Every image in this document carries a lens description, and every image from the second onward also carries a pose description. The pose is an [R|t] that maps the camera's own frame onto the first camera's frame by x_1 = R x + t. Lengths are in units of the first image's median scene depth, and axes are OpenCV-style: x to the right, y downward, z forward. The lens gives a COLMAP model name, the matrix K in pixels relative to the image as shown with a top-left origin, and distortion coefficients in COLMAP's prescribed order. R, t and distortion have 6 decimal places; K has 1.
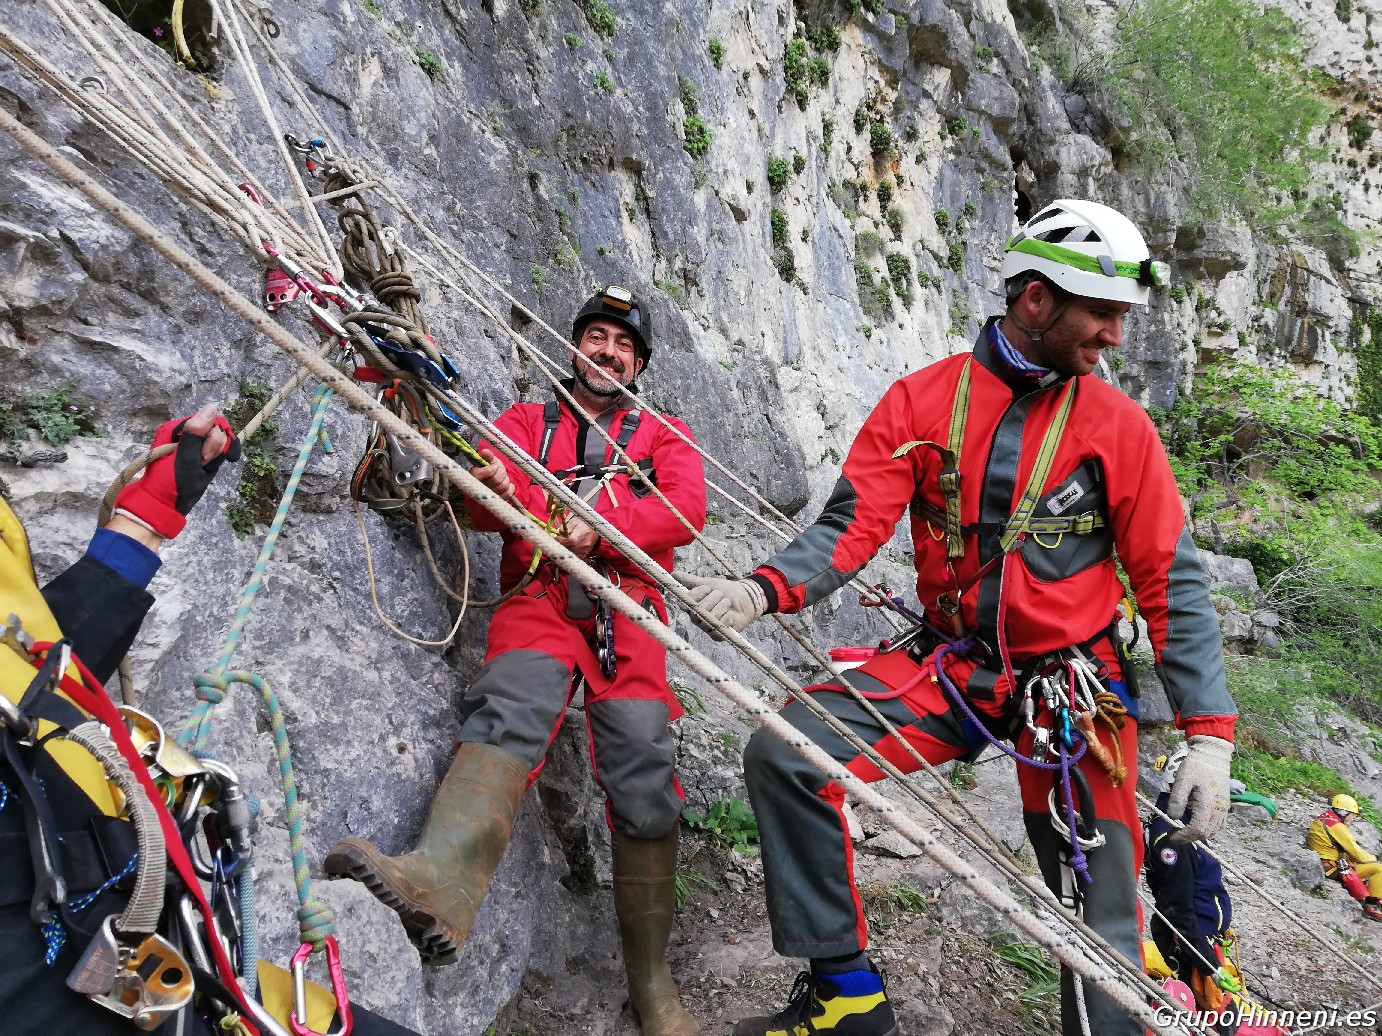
lens RADIAL K [[1045.4, 0, 691.5], [0, 1045.4, 500.4], [0, 0, 1]] dist [-0.002020, -0.002459]
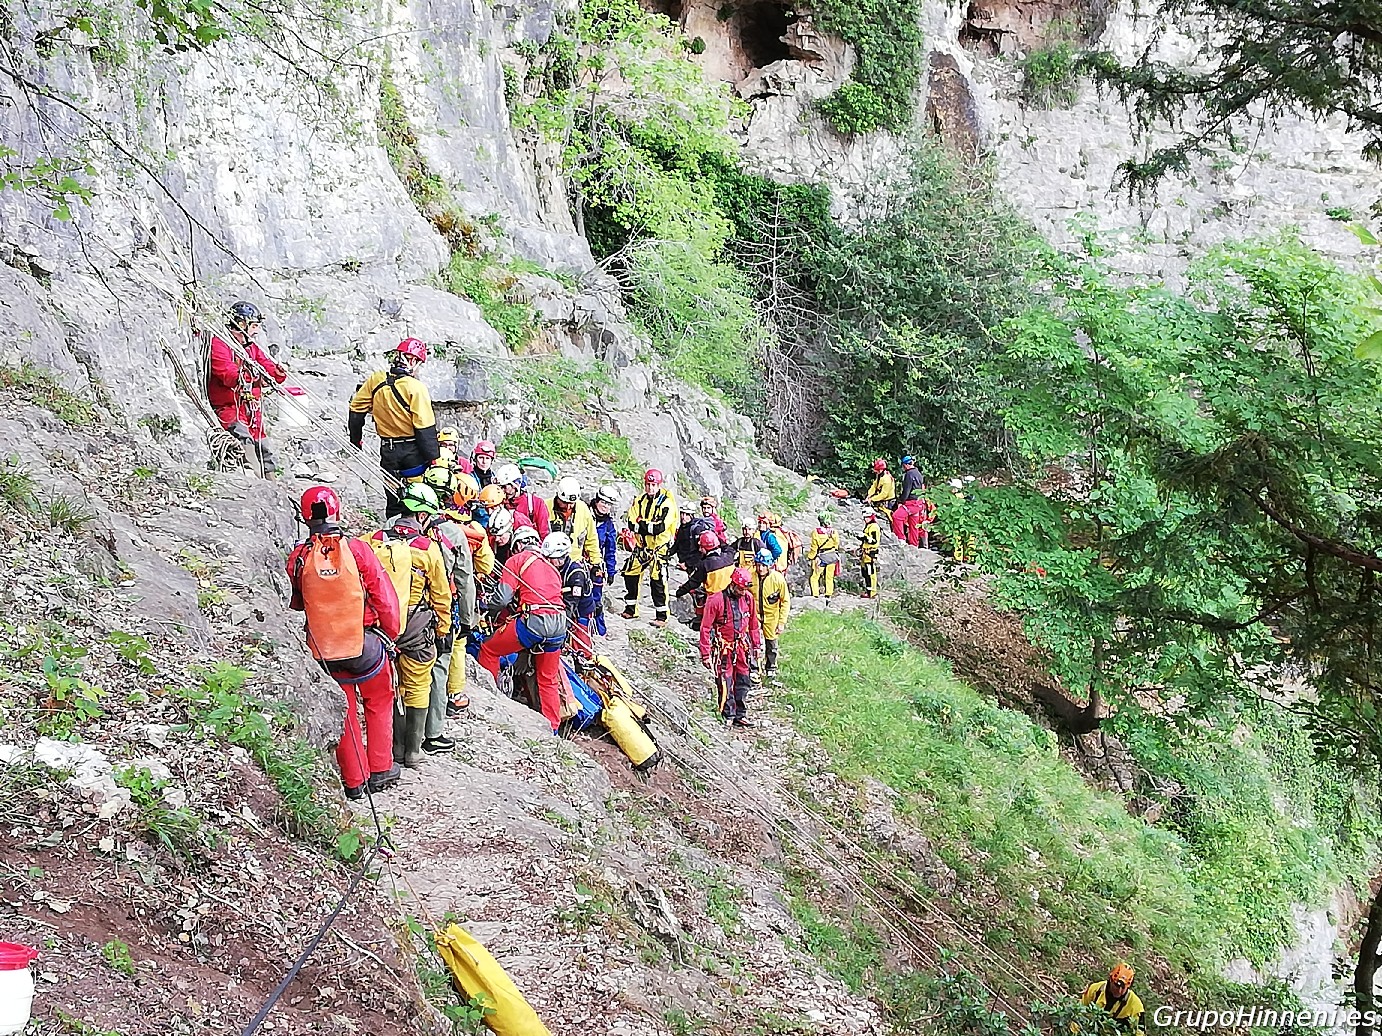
lens RADIAL K [[2209.6, 0, 691.7], [0, 2209.6, 436.1], [0, 0, 1]] dist [0.105964, -0.315213]
pose [[0.894293, 0.005217, 0.447451, -0.279600], [-0.121275, 0.965335, 0.231130, -0.222218], [-0.430734, -0.260962, 0.863925, -0.790561]]
